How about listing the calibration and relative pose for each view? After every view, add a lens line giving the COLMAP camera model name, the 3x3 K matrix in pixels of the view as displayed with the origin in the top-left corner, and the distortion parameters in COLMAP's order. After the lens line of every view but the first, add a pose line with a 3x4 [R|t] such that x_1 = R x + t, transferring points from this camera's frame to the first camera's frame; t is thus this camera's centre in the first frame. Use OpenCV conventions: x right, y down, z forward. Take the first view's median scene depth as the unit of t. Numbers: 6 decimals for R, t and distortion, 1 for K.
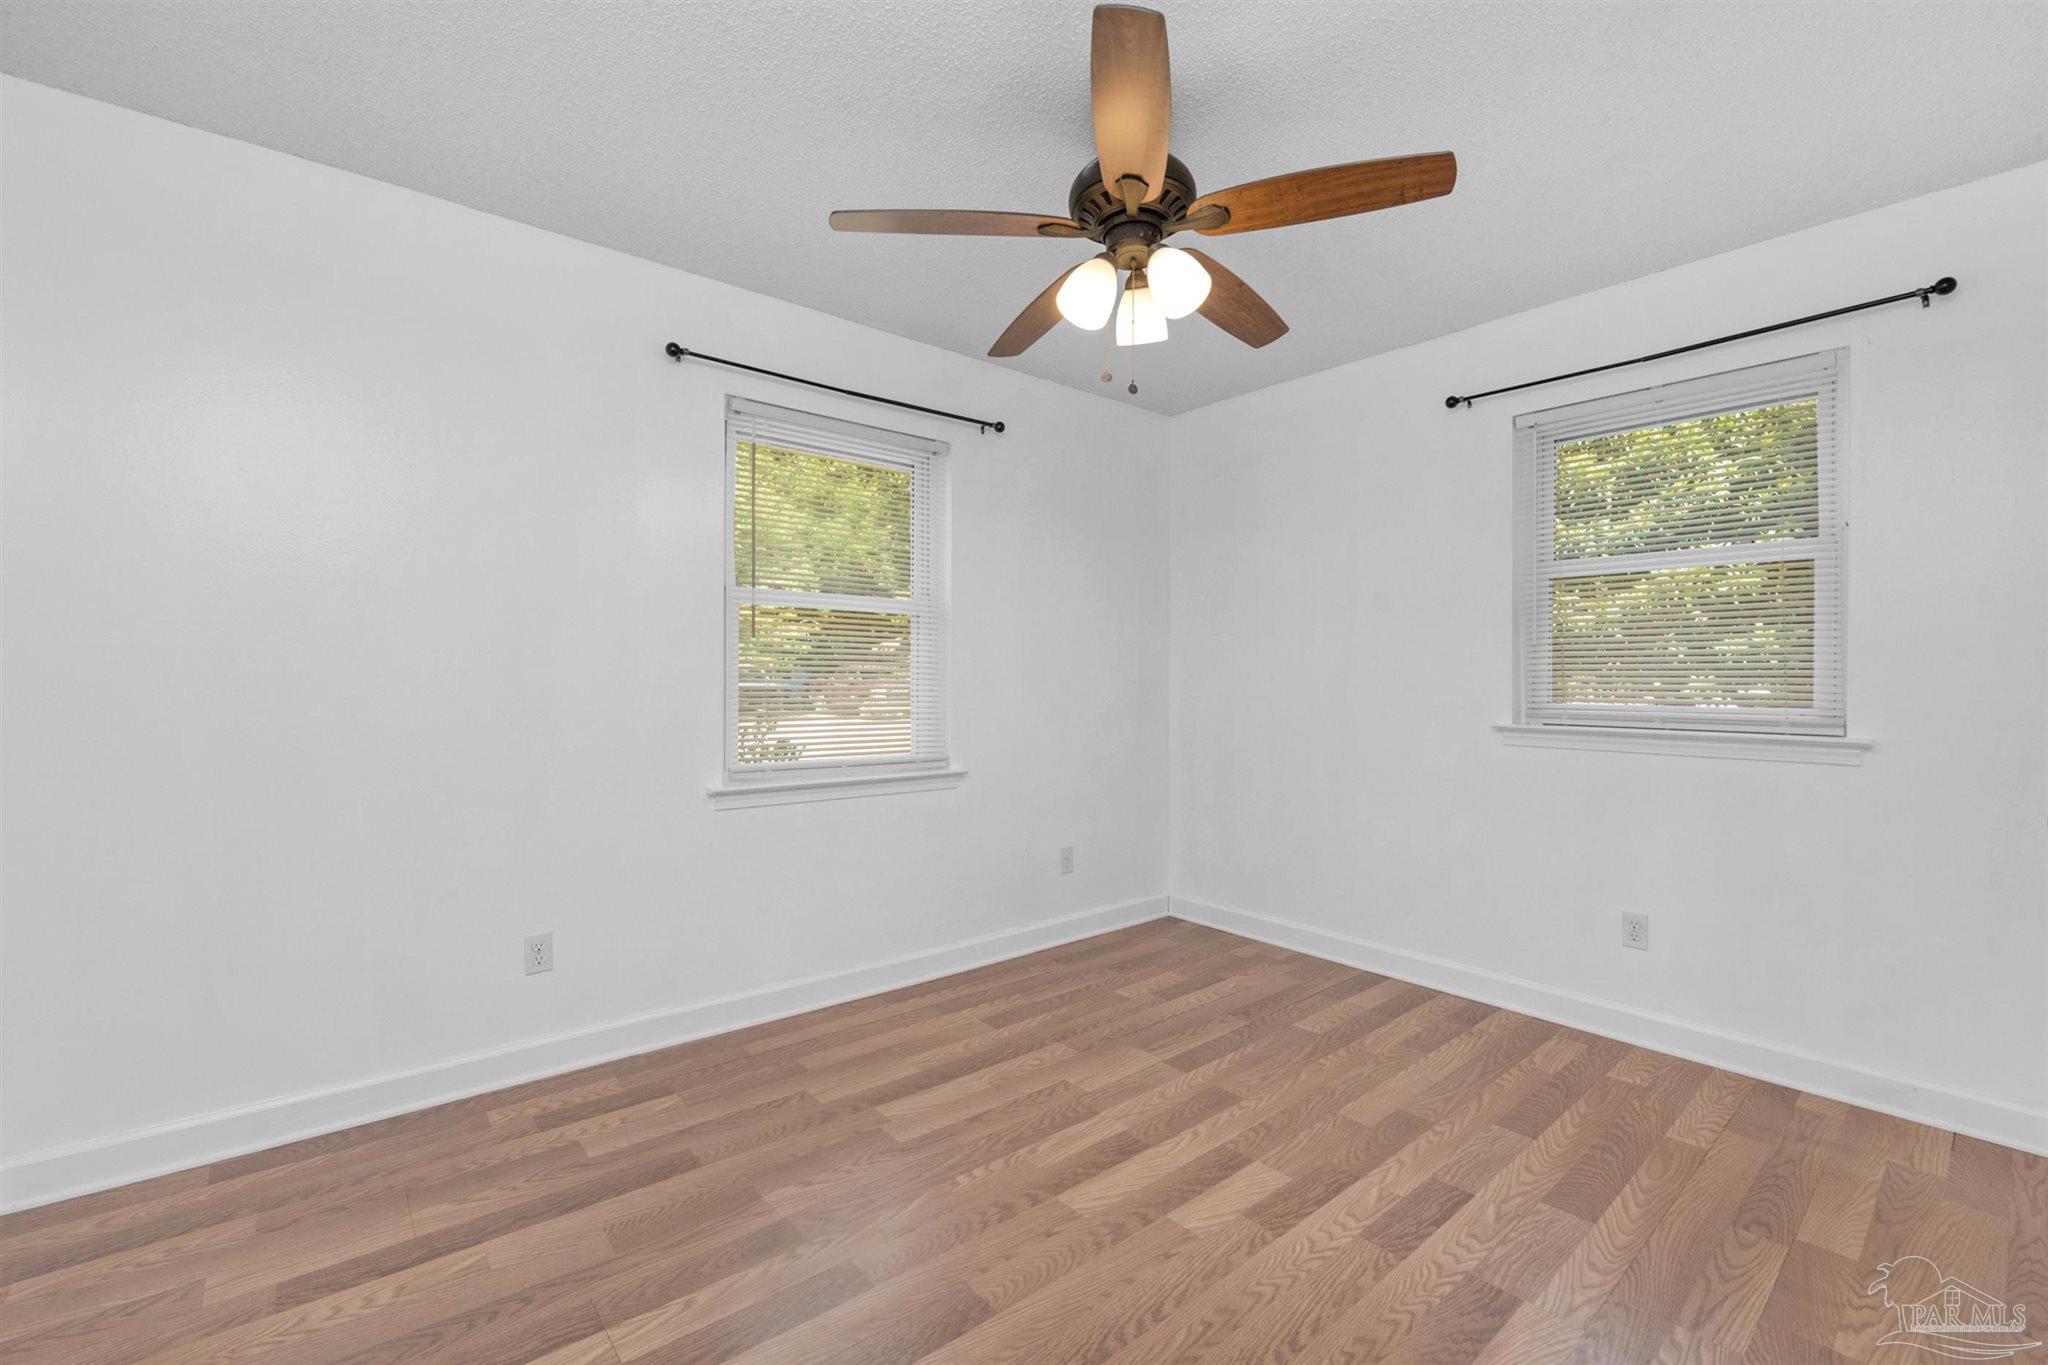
lens RADIAL K [[859.7, 0, 1024.0], [0, 859.7, 682.5], [0, 0, 1]] dist [-0.000983, -0.006796]
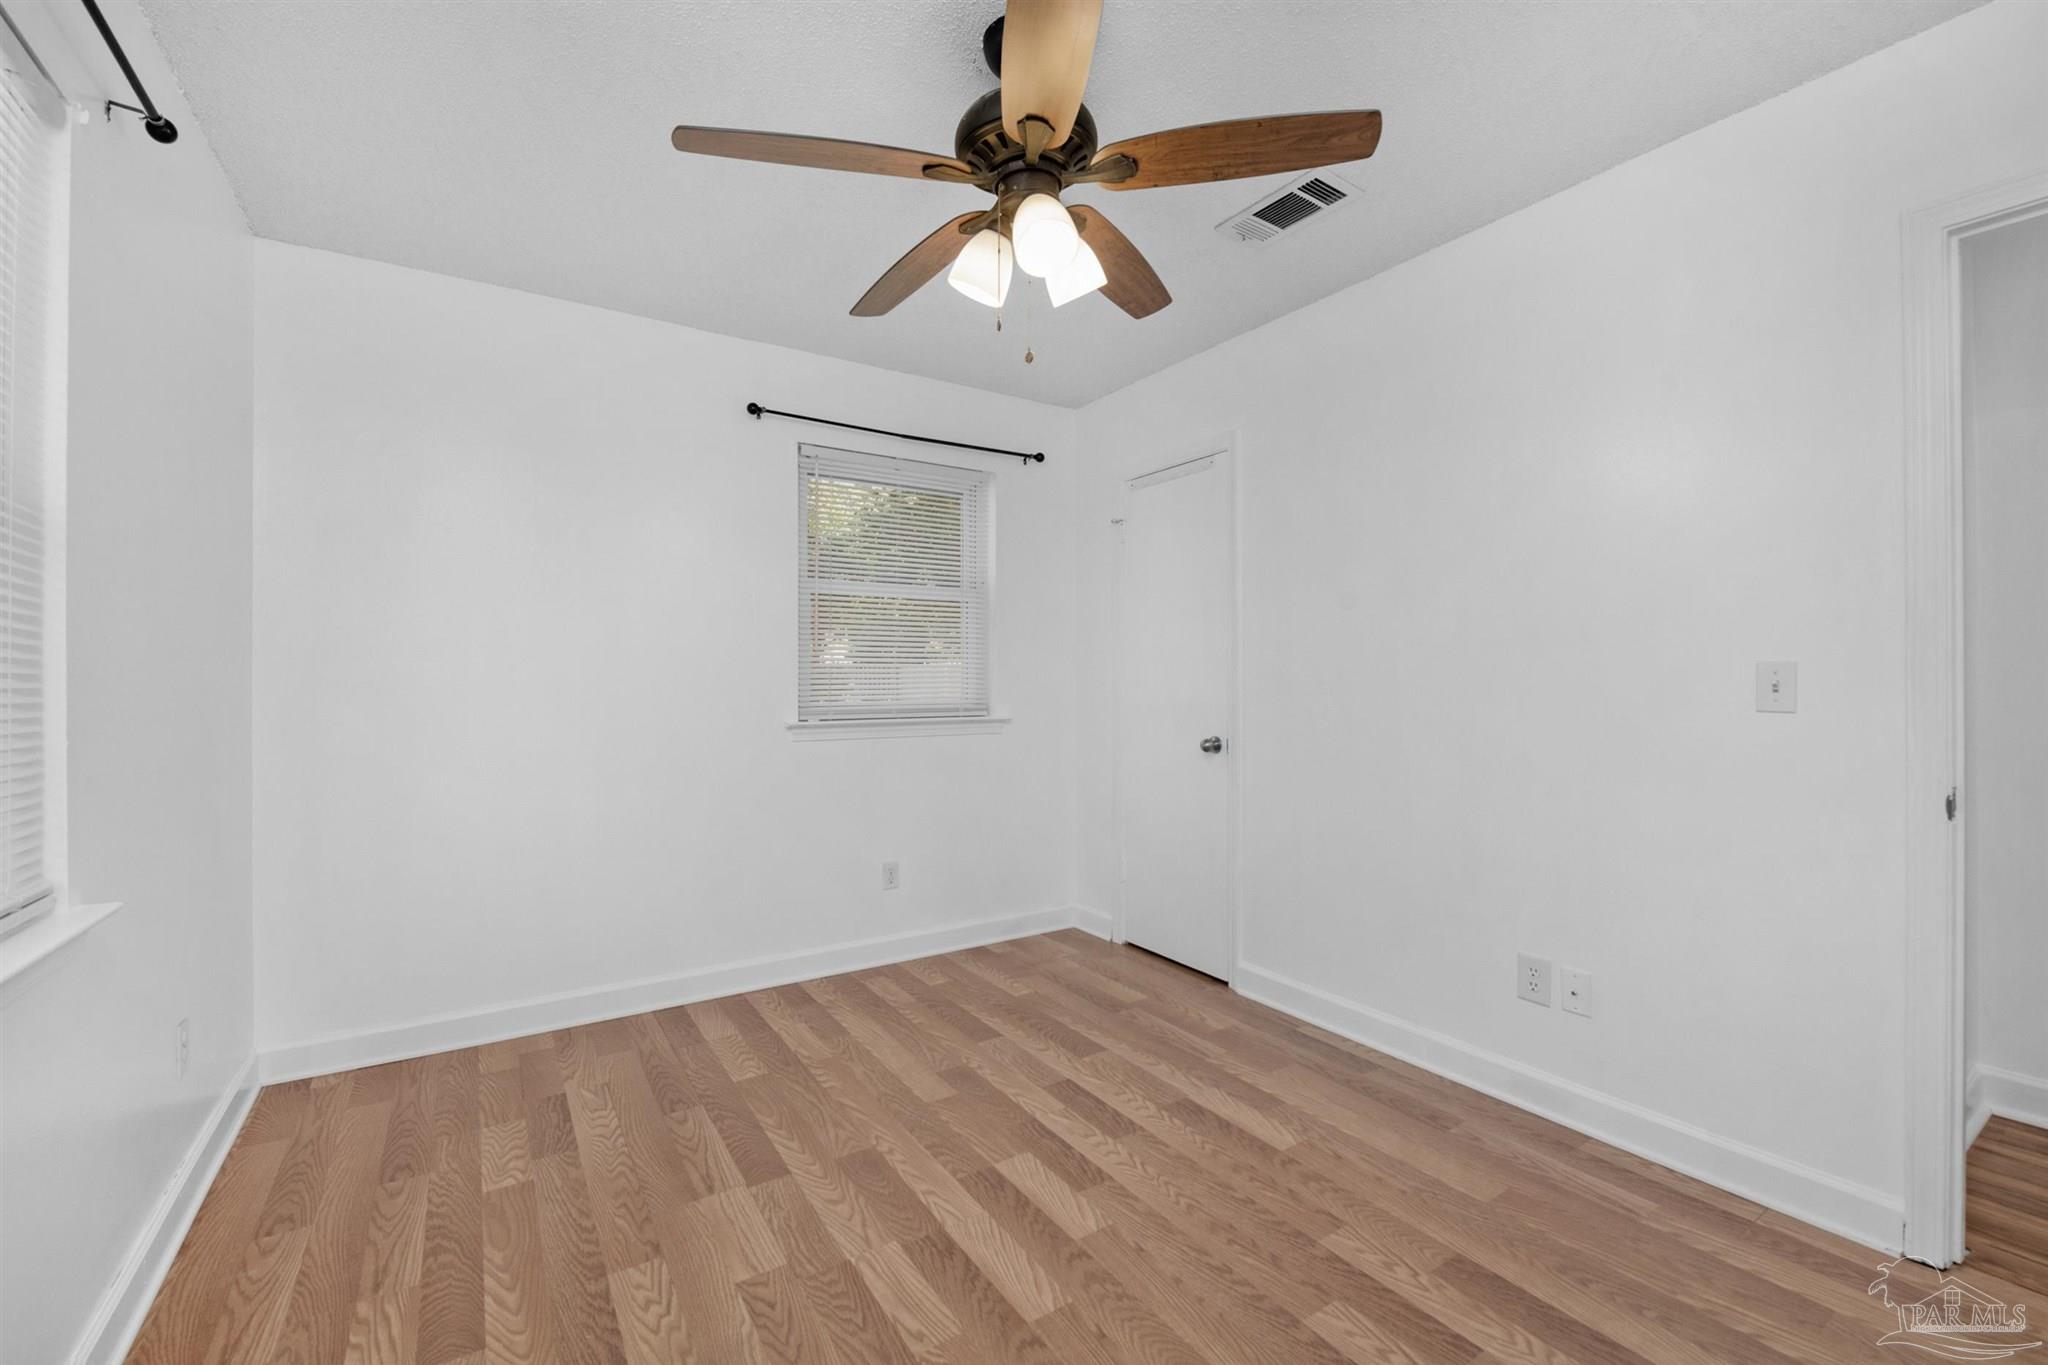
lens RADIAL K [[859.7, 0, 1024.0], [0, 859.7, 682.5], [0, 0, 1]] dist [-0.000983, -0.006796]
pose [[0.110194, -0.006614, 0.993888, -0.583205], [0.006809, 0.999959, 0.005899, -0.007427], [-0.993887, 0.006117, 0.110235, 0.696042]]
